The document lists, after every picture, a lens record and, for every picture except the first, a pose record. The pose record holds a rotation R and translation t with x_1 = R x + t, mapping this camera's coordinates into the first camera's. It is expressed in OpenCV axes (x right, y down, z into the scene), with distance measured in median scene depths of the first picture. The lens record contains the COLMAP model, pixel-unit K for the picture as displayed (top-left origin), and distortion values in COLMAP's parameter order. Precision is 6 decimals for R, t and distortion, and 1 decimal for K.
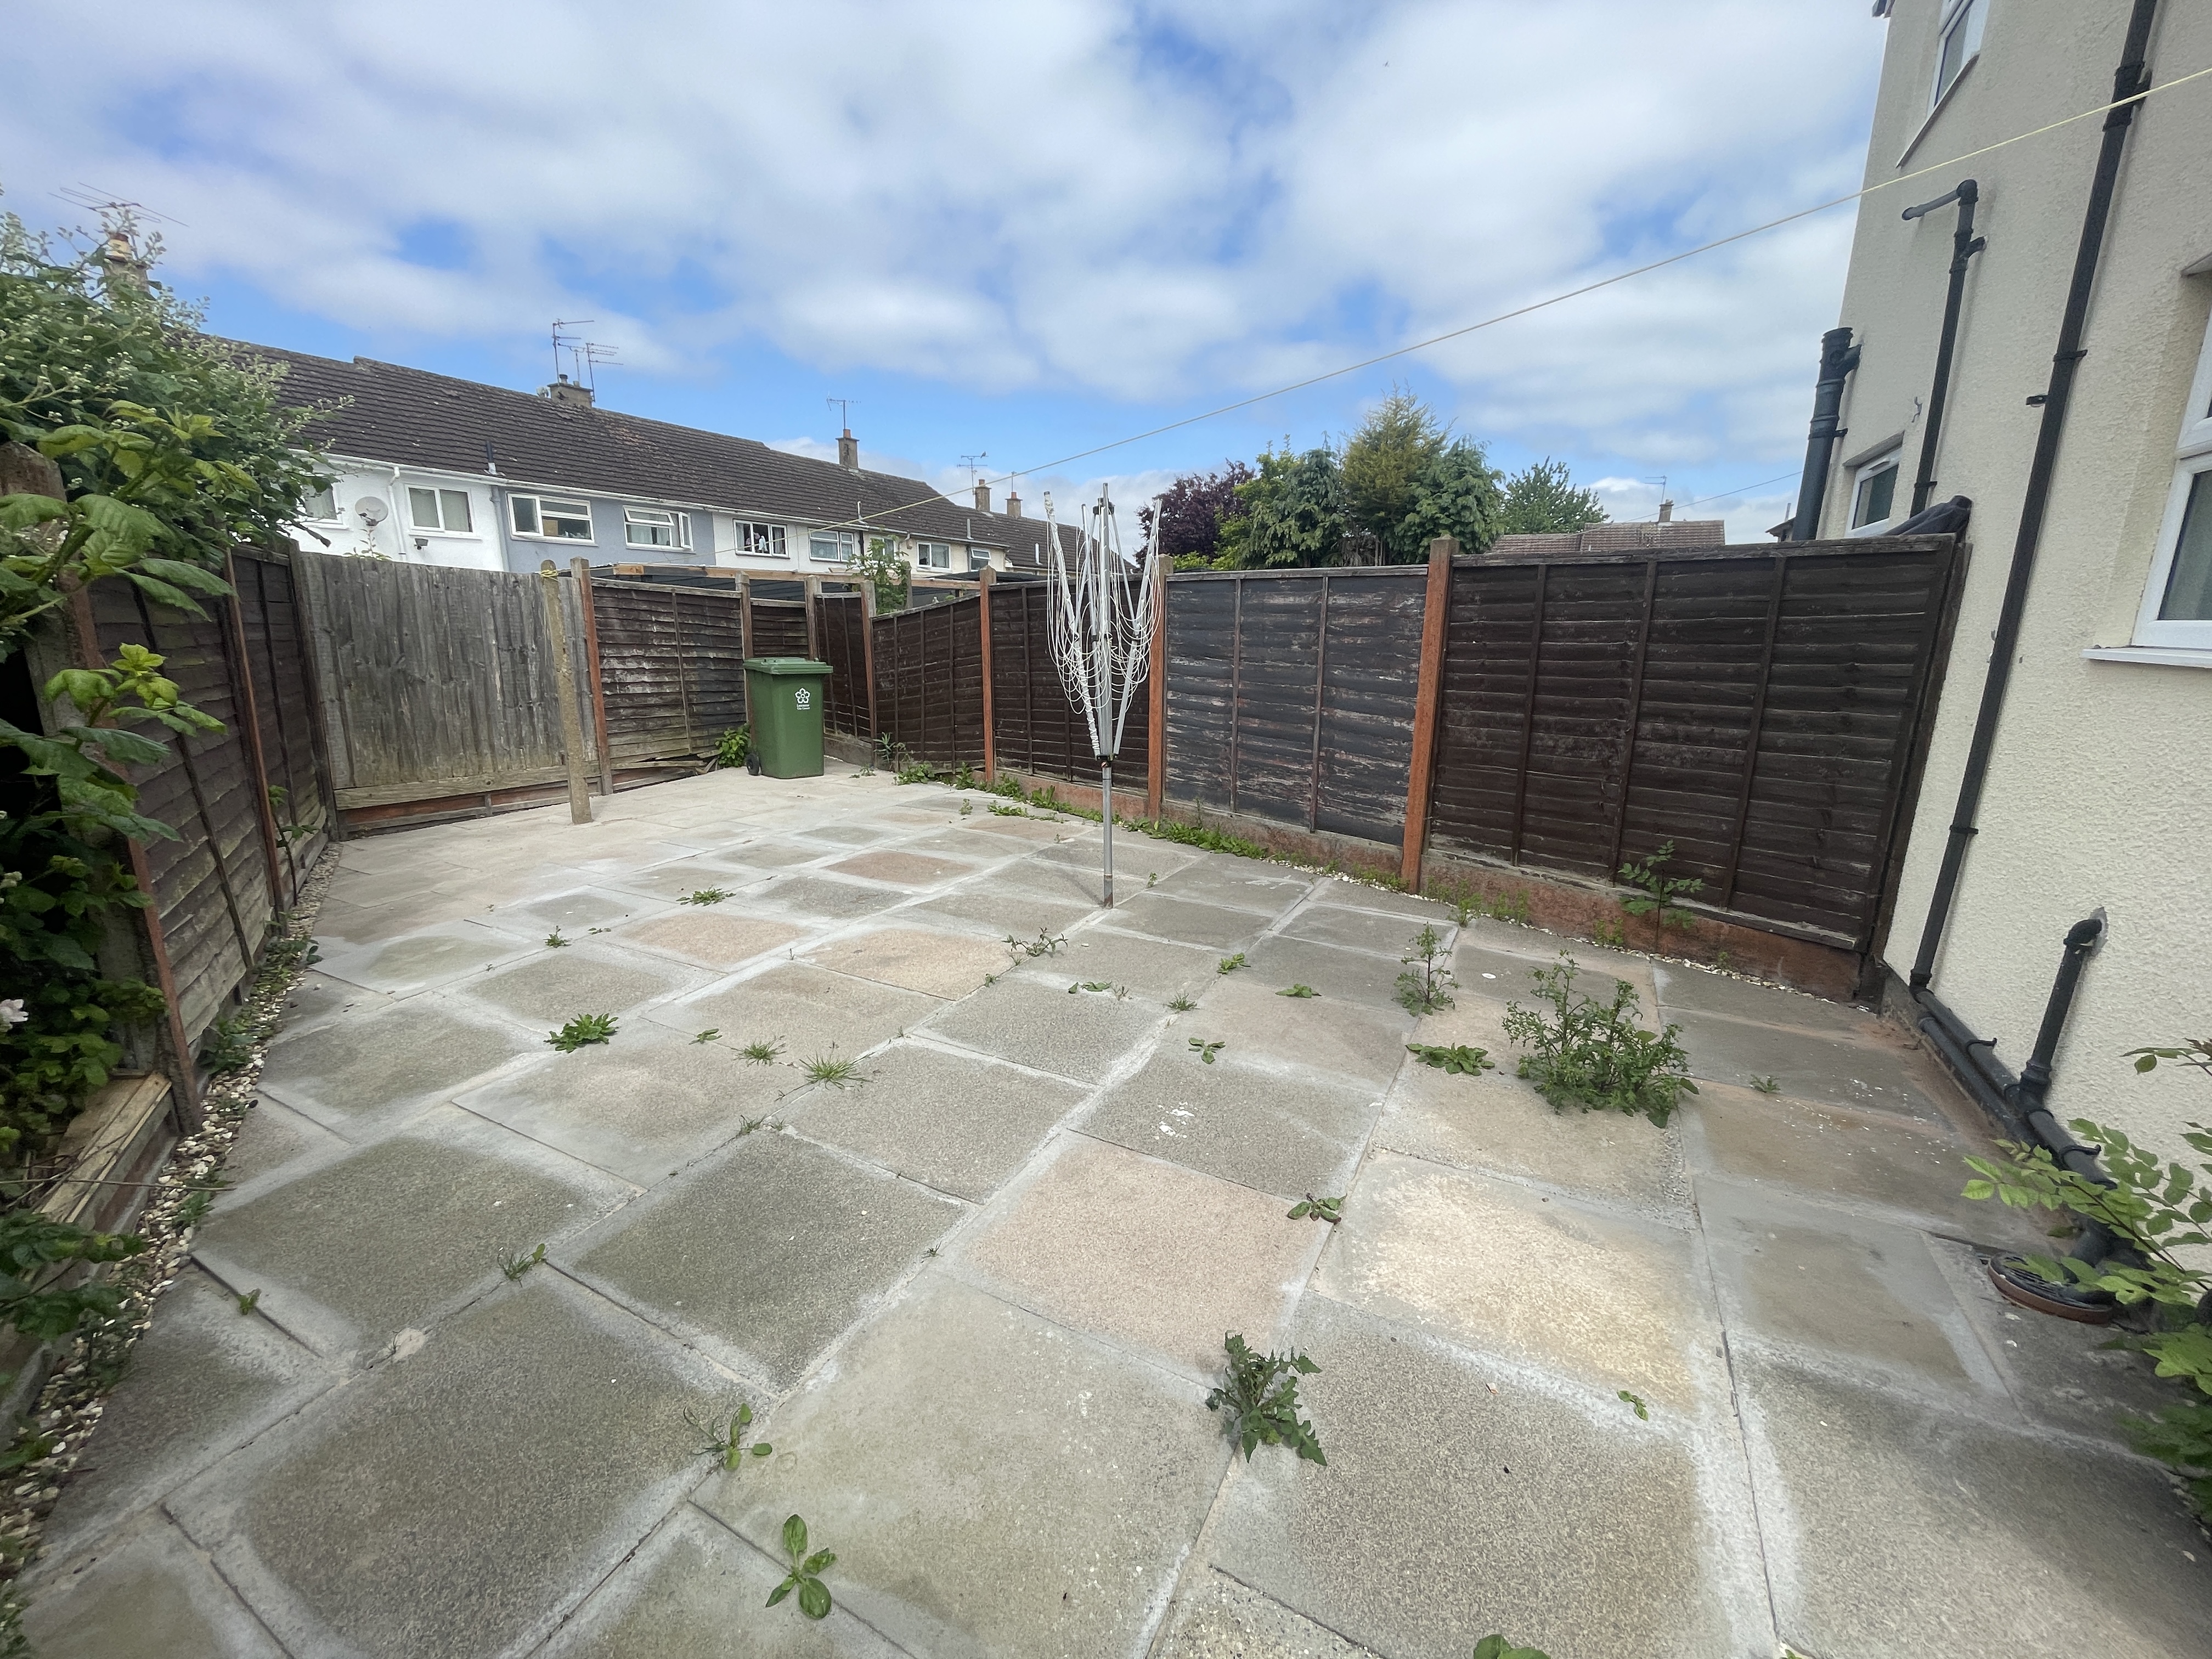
lens RADIAL K [[896.8, 0, 1106.0], [0, 896.8, 829.5], [0, 0, 1]] dist [-0.001679, 0.000110]
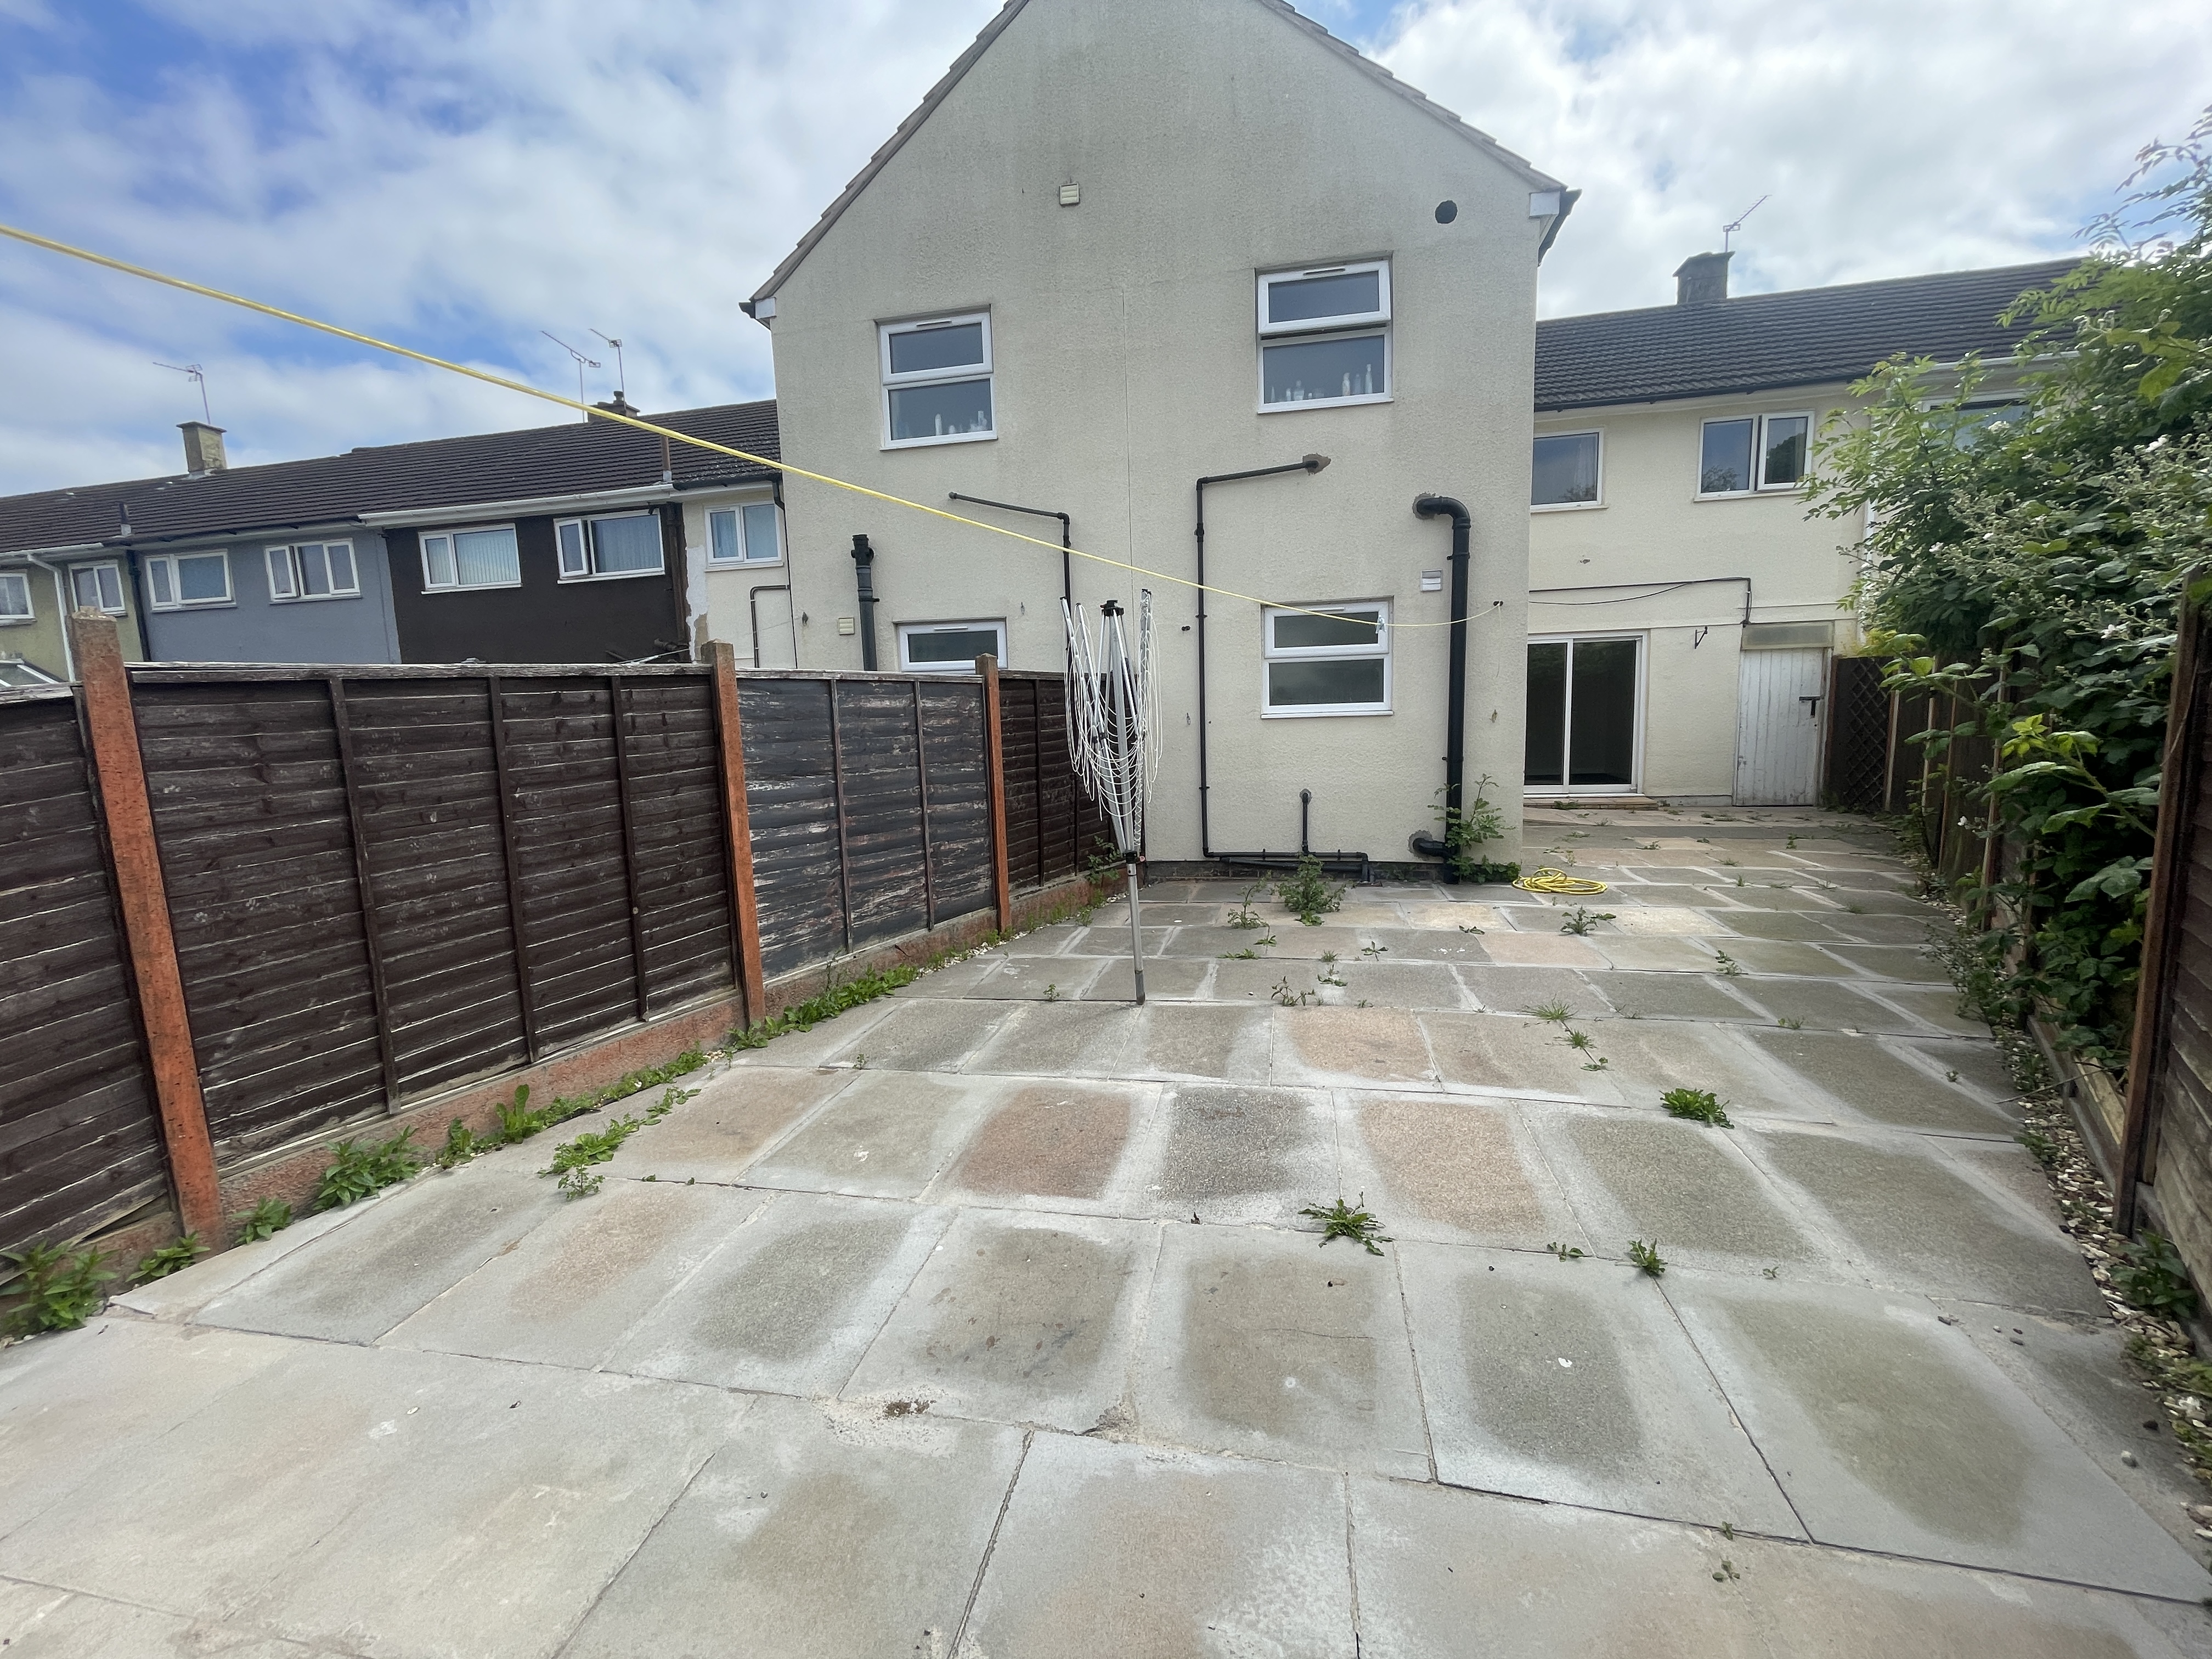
lens RADIAL K [[896.8, 0, 1106.0], [0, 896.8, 829.5], [0, 0, 1]] dist [-0.001679, 0.000110]
pose [[-0.281353, -0.126690, 0.951205, -0.906160], [0.250941, 0.947040, 0.200360, -0.302301], [-0.926212, 0.295068, -0.234661, 1.211397]]
